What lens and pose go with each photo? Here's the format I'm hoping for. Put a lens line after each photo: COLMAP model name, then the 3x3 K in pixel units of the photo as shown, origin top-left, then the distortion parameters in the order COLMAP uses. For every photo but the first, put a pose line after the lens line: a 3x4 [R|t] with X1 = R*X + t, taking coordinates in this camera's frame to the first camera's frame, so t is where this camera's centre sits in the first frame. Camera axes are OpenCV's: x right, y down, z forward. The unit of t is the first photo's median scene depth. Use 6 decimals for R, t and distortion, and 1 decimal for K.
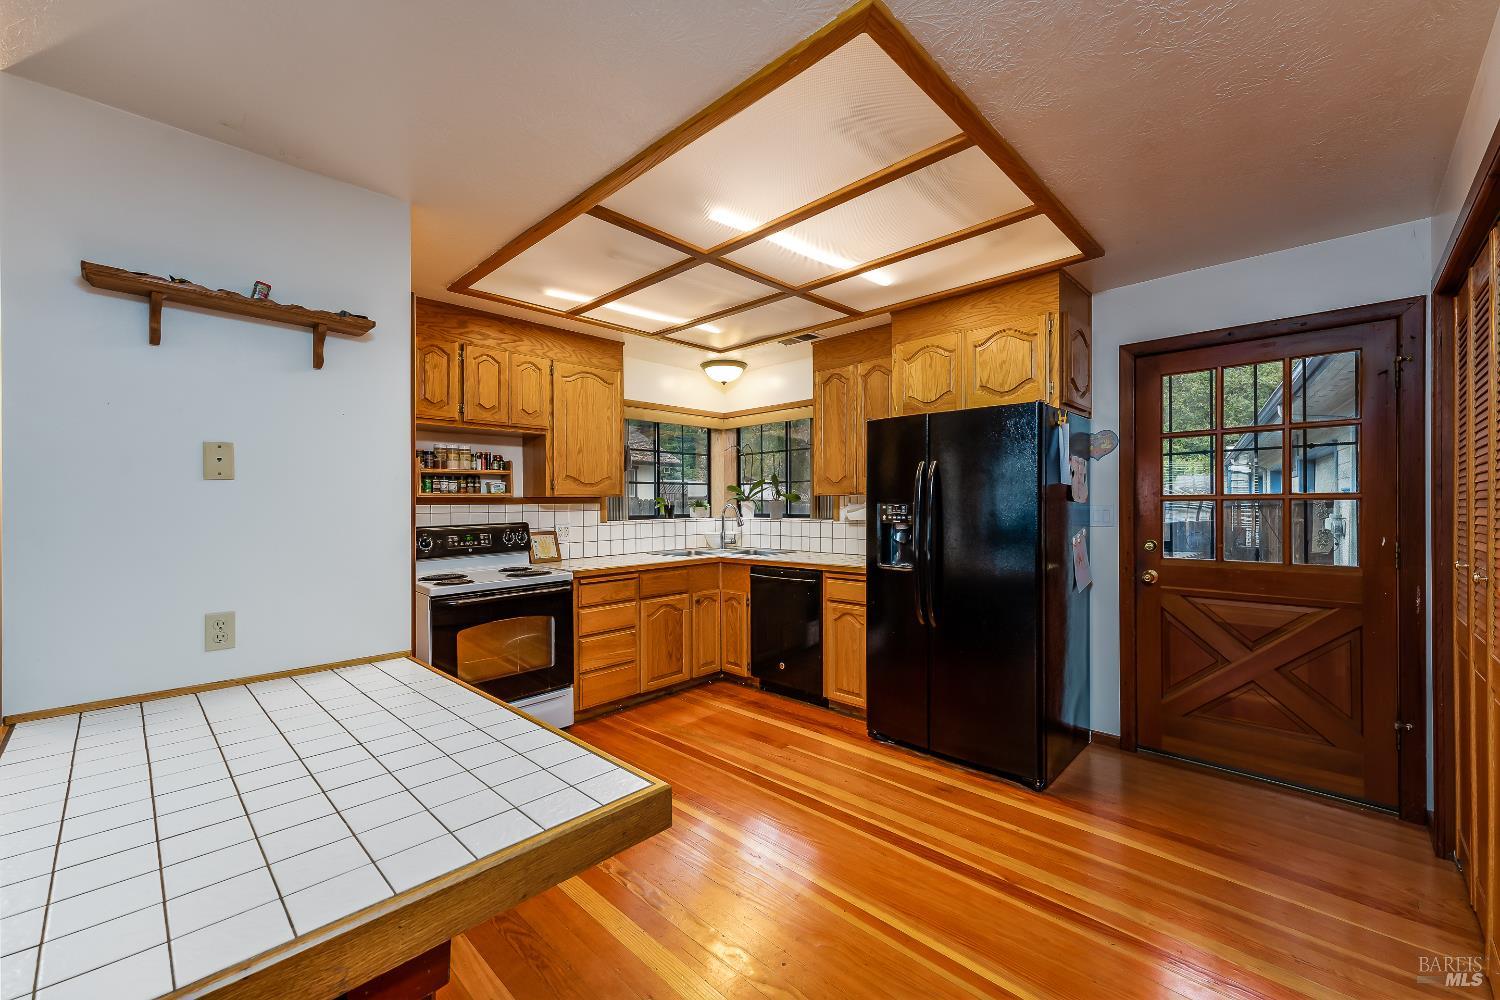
lens RADIAL K [[609.1, 0, 760.8], [0, 609.1, 497.6], [0, 0, 1]] dist [0.004723, 0.000471]
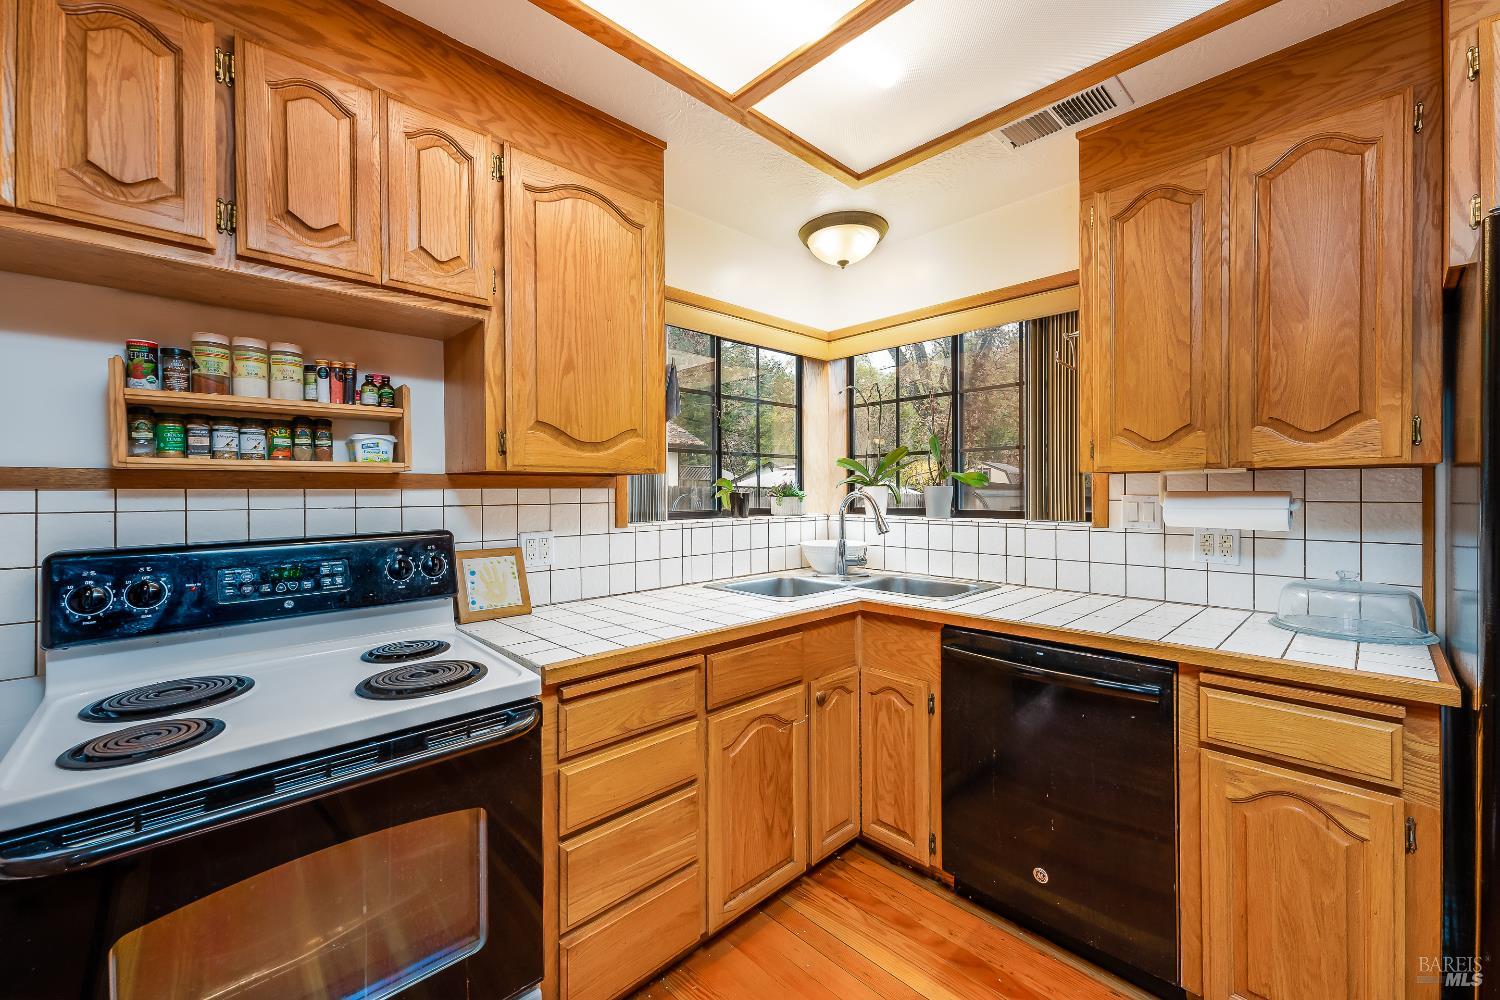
lens RADIAL K [[609.1, 0, 742.2], [0, 609.1, 497.6], [0, 0, 1]] dist [0.004723, 0.000471]
pose [[0.998821, 0.005314, -0.048256, -0.154143], [-0.004284, 0.999761, 0.021417, 0.007130], [0.048358, -0.021185, 0.998605, 0.579306]]
